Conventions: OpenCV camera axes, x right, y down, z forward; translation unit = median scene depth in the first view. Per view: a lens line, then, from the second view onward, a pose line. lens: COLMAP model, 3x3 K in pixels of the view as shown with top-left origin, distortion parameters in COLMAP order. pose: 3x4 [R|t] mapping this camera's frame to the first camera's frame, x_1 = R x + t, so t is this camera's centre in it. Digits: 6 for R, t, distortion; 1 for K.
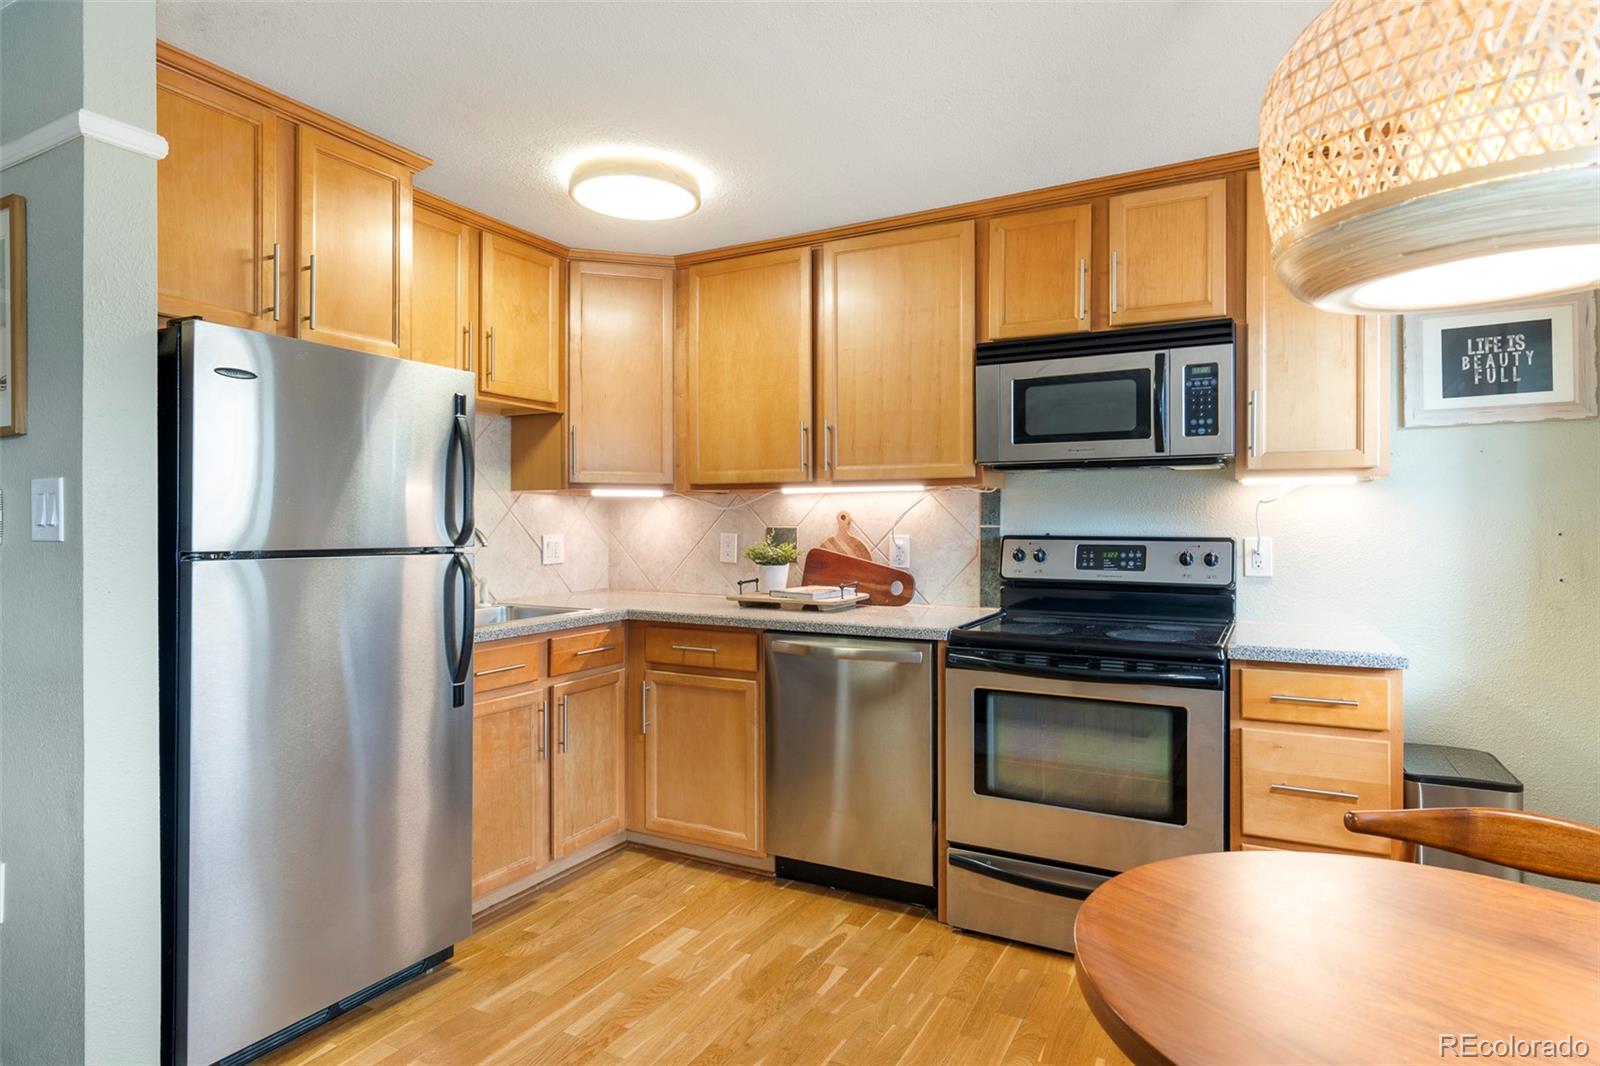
lens RADIAL K [[896.5, 0, 807.1], [0, 896.5, 525.7], [0, 0, 1]] dist [0.006187, -0.001207]
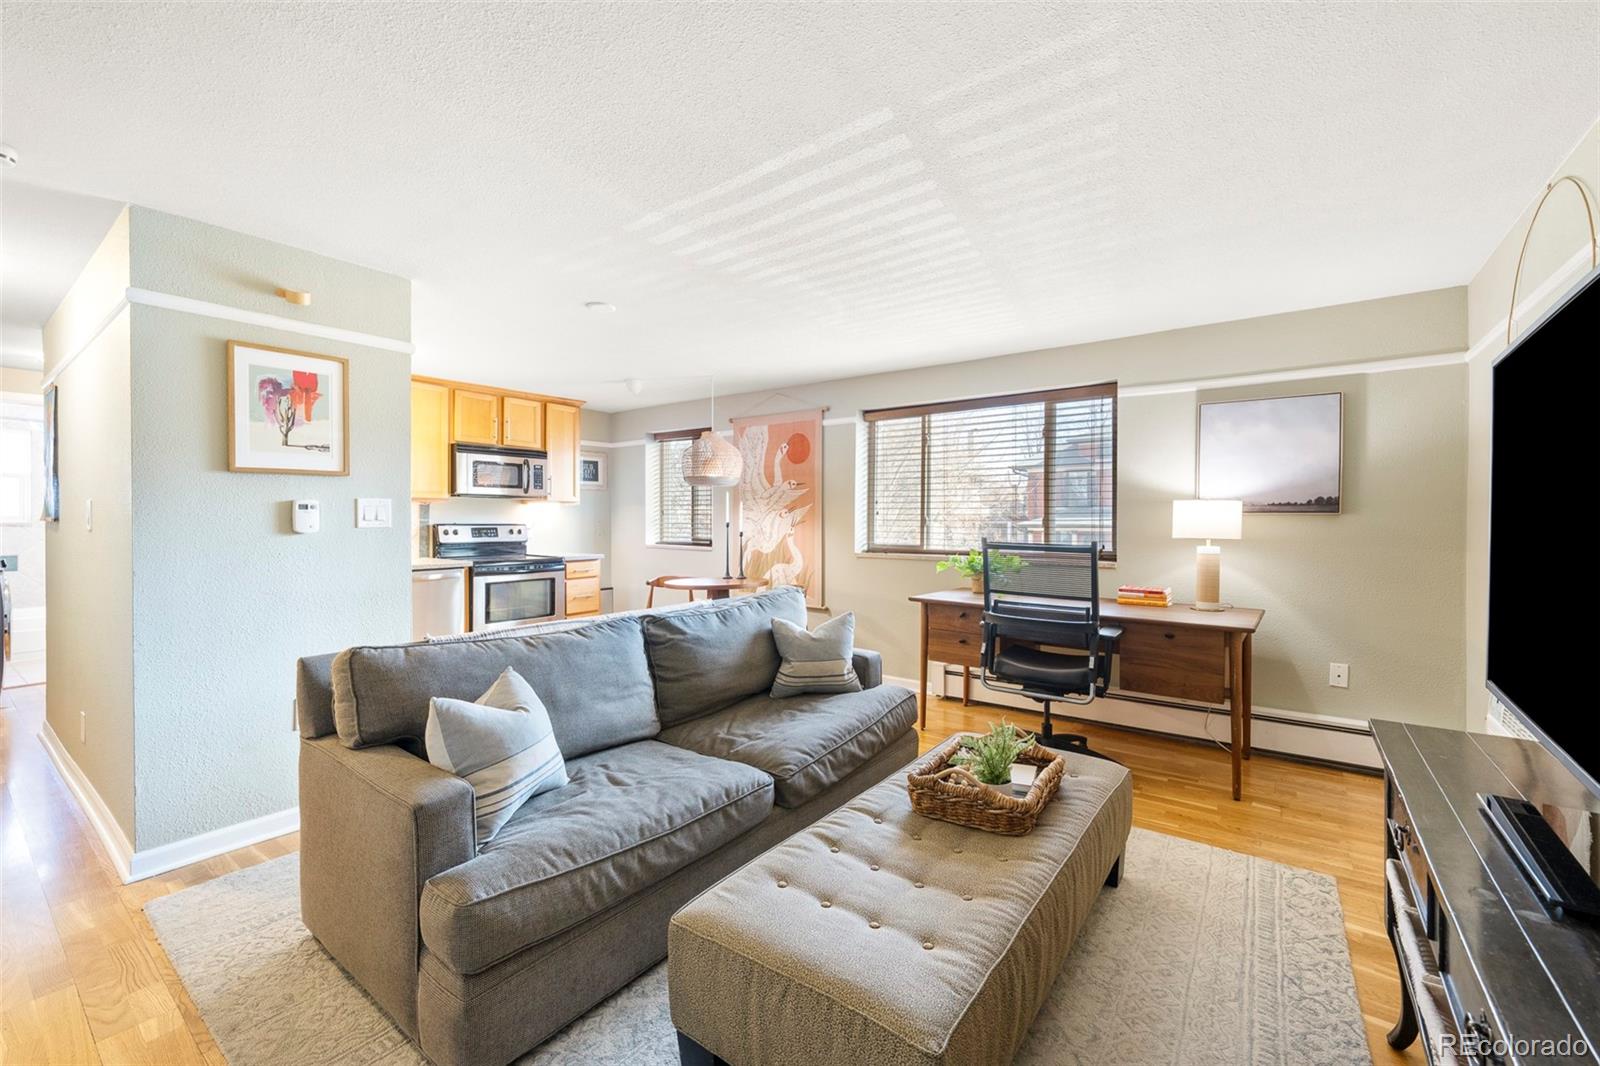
lens RADIAL K [[639.7, 0, 806.9], [0, 639.7, 524.8], [0, 0, 1]] dist [-0.001758, 0.000112]
pose [[0.146651, -0.009529, 0.989142, -1.432733], [0.000837, 0.999954, 0.009509, -0.002218], [-0.989188, -0.000567, 0.146652, -0.171798]]
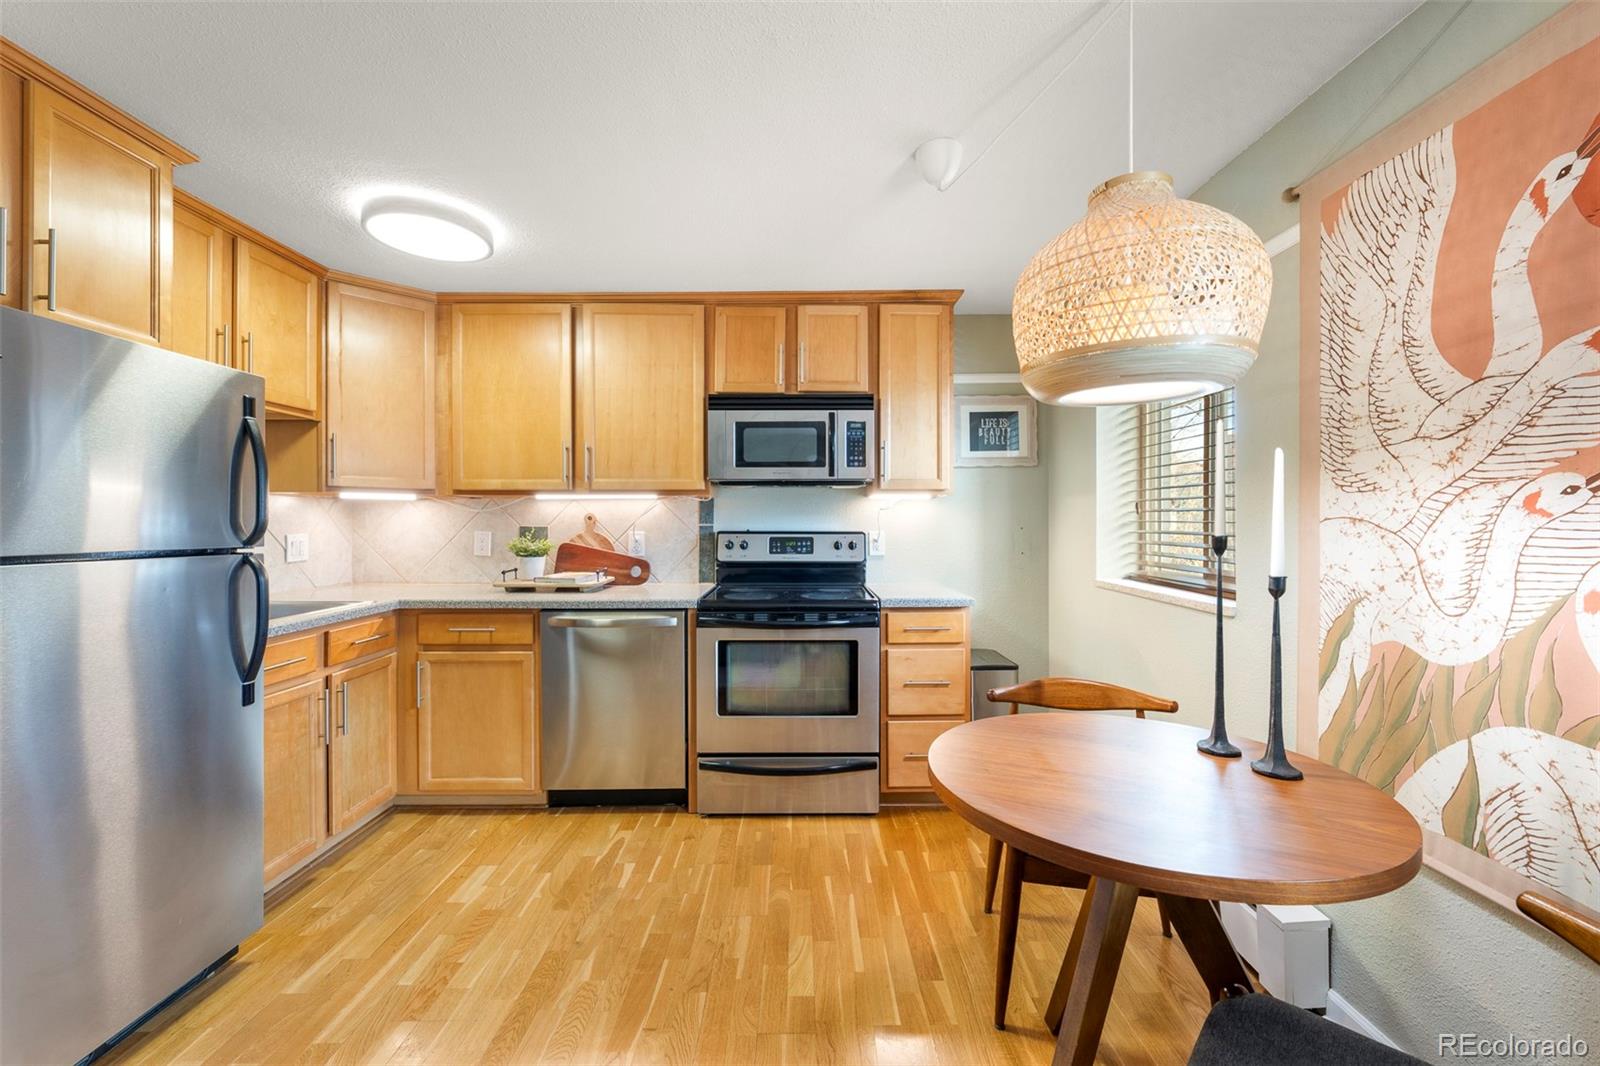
lens RADIAL K [[639.7, 0, 816.9], [0, 639.7, 524.3], [0, 0, 1]] dist [-0.001758, 0.000112]
pose [[0.873467, -0.003068, 0.486874, -0.158608], [0.002790, 0.999995, 0.001297, -0.001193], [-0.486876, 0.000226, 0.873471, 0.050907]]
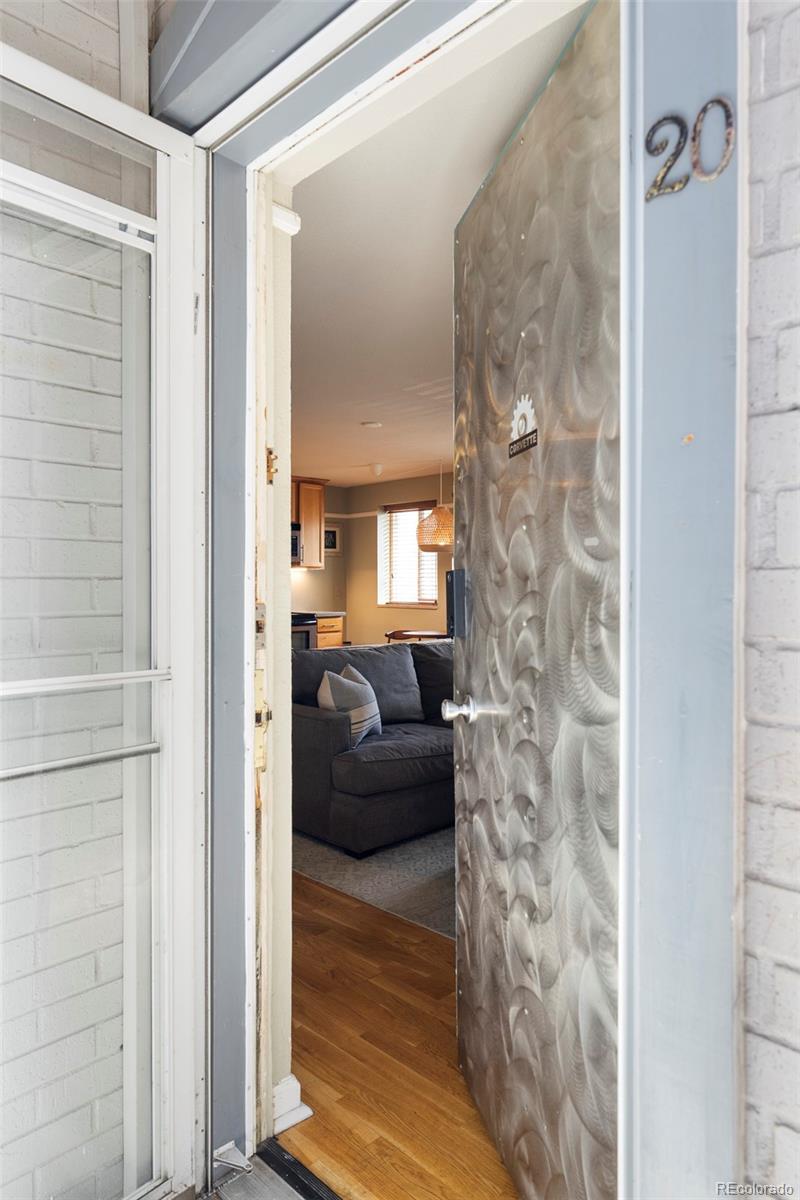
lens RADIAL K [[750.9, 0, 396.9], [0, 750.9, 595.3], [0, 0, 1]] dist [0.003933, 0.000516]
pose [[0.307585, -0.014541, 0.951409, -2.107263], [0.004245, 0.999894, 0.013910, 0.011868], [-0.951511, -0.000240, 0.307614, -0.268732]]
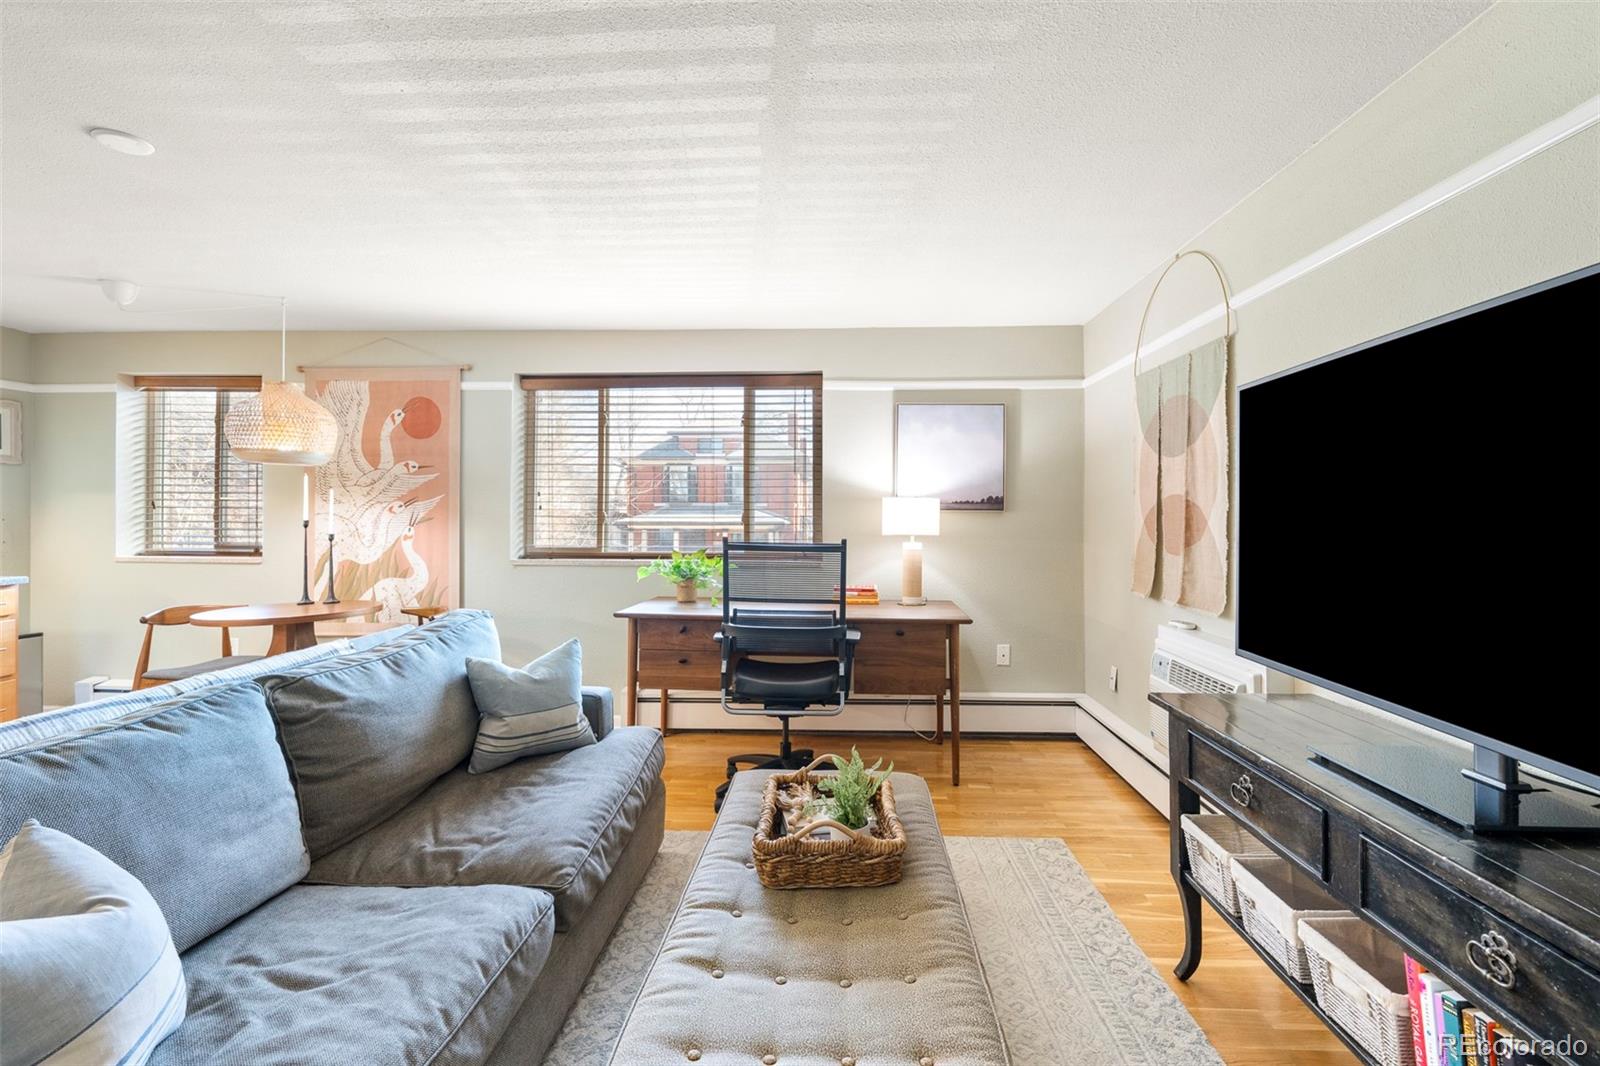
lens RADIAL K [[721.1, 0, 795.3], [0, 721.1, 513.3], [0, 0, 1]] dist [-0.002120, 0.000566]
pose [[-0.420915, 0.002354, 0.907097, -1.301846], [-0.000939, 0.999995, -0.003031, -0.001420], [-0.907100, -0.002127, -0.420910, 0.050218]]
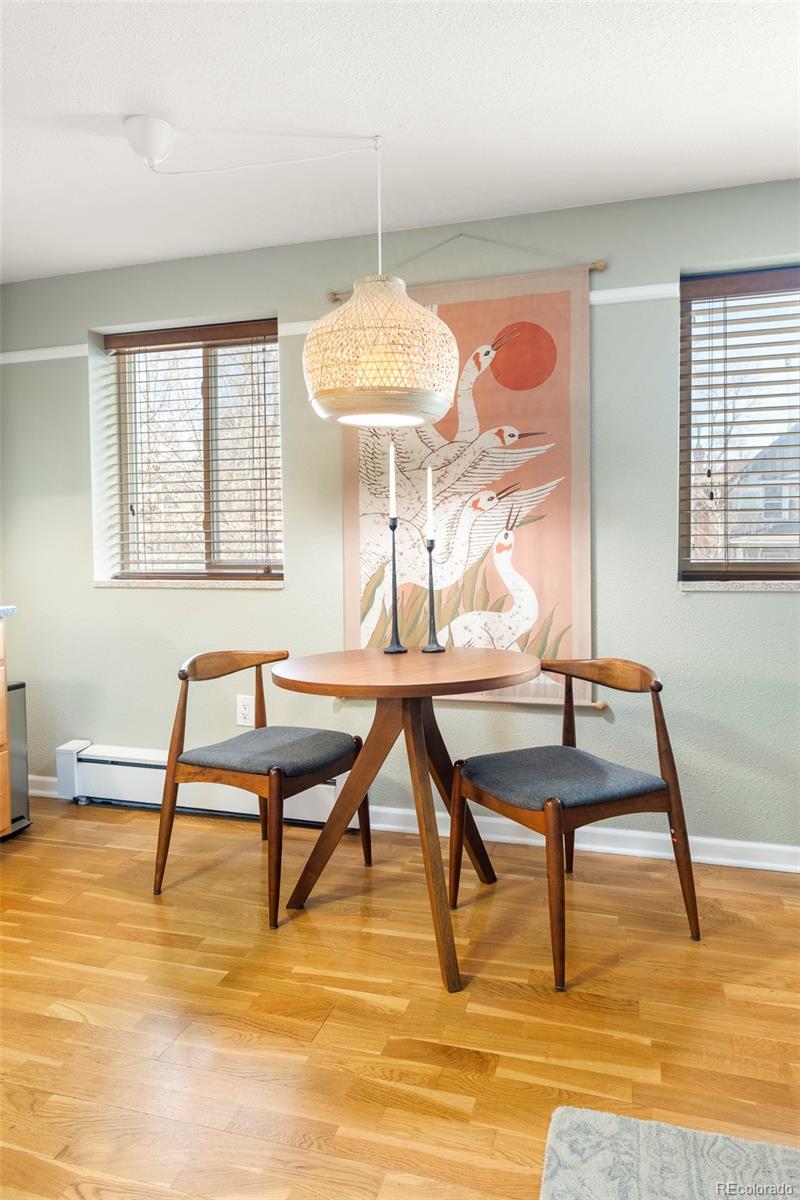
lens RADIAL K [[750.9, 0, 399.1], [0, 750.9, 572.0], [0, 0, 1]] dist [0.003933, 0.000516]
pose [[-0.194170, -0.029731, 0.980517, -0.539308], [0.012681, 0.999381, 0.032814, 0.043273], [-0.980886, 0.018805, -0.193673, 0.482672]]
